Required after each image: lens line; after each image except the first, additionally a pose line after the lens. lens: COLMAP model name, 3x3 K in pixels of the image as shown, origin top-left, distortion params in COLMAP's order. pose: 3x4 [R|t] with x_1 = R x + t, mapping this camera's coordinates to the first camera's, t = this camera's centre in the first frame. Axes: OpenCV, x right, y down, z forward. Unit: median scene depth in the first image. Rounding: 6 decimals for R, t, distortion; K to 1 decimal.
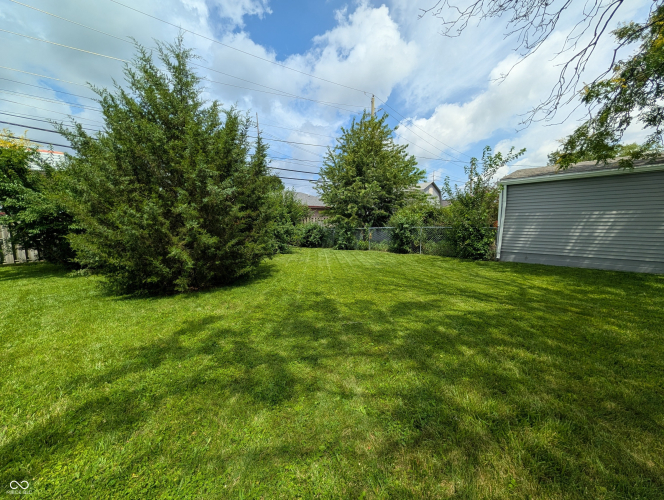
lens RADIAL K [[255.5, 0, 331.1], [0, 255.5, 251.3], [0, 0, 1]] dist [0.000423, -0.000063]
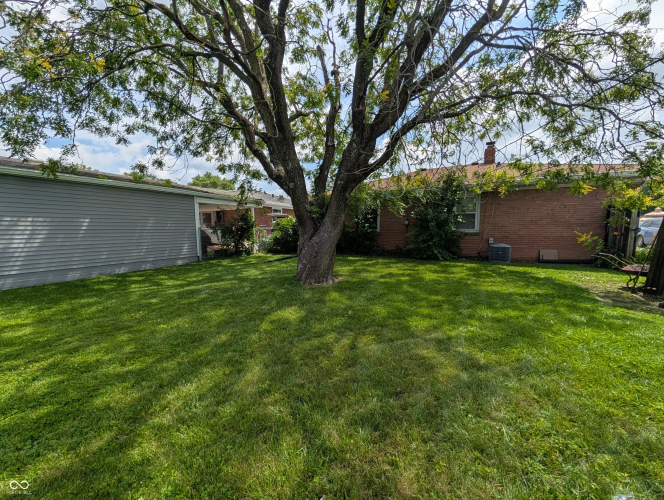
lens RADIAL K [[255.5, 0, 331.1], [0, 255.5, 251.3], [0, 0, 1]] dist [0.000423, -0.000063]
pose [[-0.290514, -0.076811, 0.953783, -0.044361], [0.108576, 0.987689, 0.112613, -0.030272], [-0.950691, 0.136274, -0.278598, 0.271866]]
